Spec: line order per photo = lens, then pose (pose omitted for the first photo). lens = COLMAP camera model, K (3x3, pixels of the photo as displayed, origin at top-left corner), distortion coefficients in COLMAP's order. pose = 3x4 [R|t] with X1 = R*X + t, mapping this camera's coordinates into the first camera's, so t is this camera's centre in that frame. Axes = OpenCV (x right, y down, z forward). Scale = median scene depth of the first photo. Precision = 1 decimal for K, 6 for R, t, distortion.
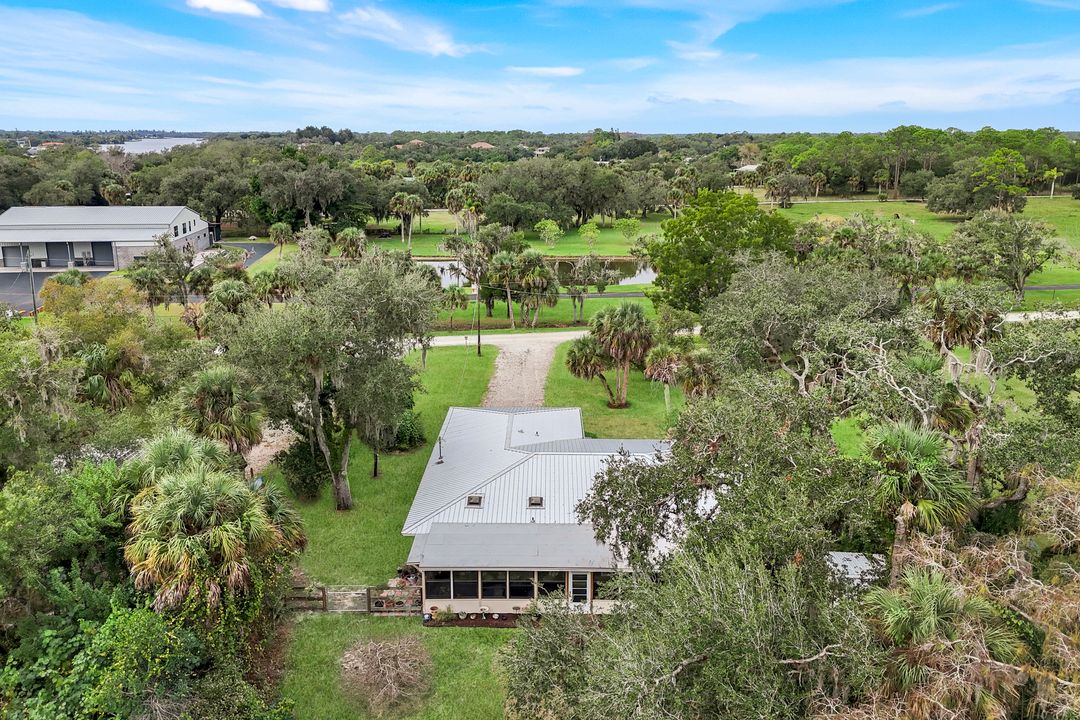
lens RADIAL K [[805.0, 0, 545.2], [0, 805.0, 319.6], [0, 0, 1]] dist [0.079493, -0.075137]
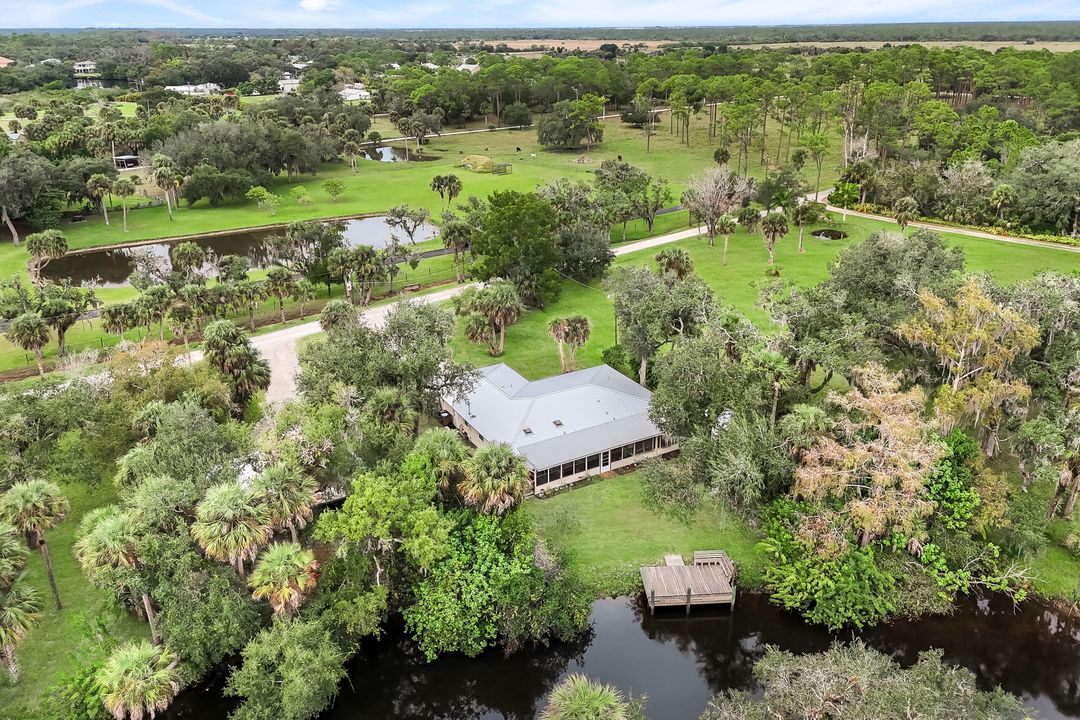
lens RADIAL K [[805.0, 0, 545.2], [0, 805.0, 319.6], [0, 0, 1]] dist [0.079493, -0.075137]
pose [[0.856323, -0.182351, 0.483176, -0.643171], [0.120989, 0.980387, 0.155573, -0.211300], [-0.502068, -0.074762, 0.861590, -0.382144]]
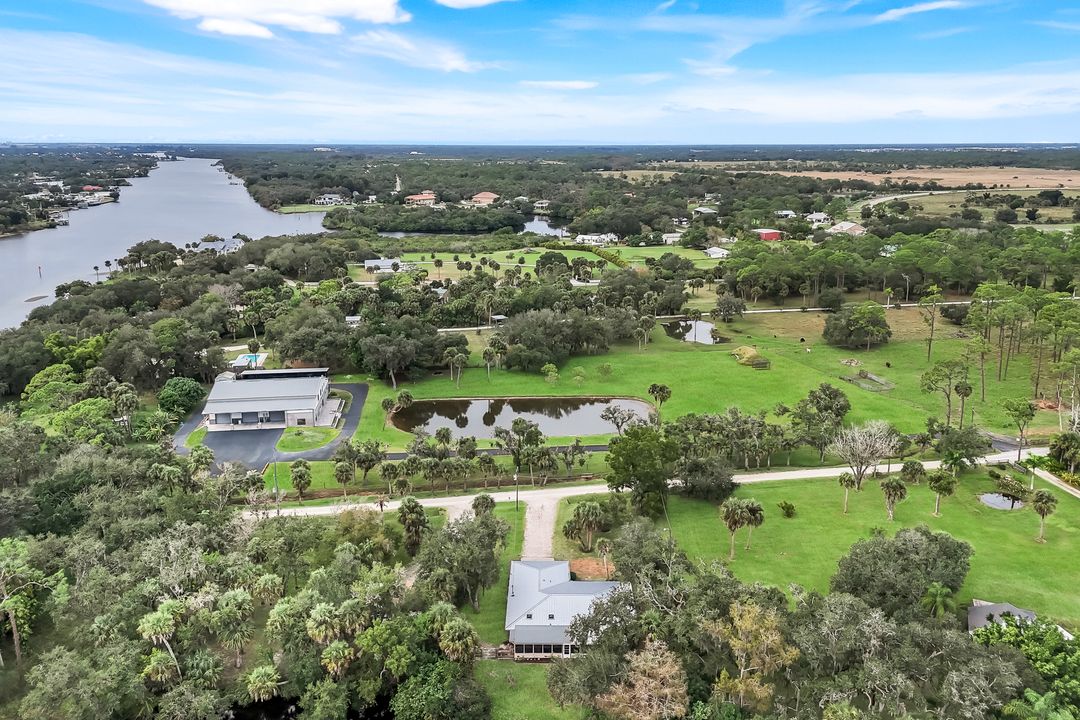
lens RADIAL K [[805.0, 0, 545.2], [0, 805.0, 319.6], [0, 0, 1]] dist [0.079493, -0.075137]
pose [[0.999988, -0.004008, 0.002777, -0.027579], [0.003999, 0.999987, 0.003088, -0.604469], [-0.002790, -0.003077, 0.999991, -1.349528]]
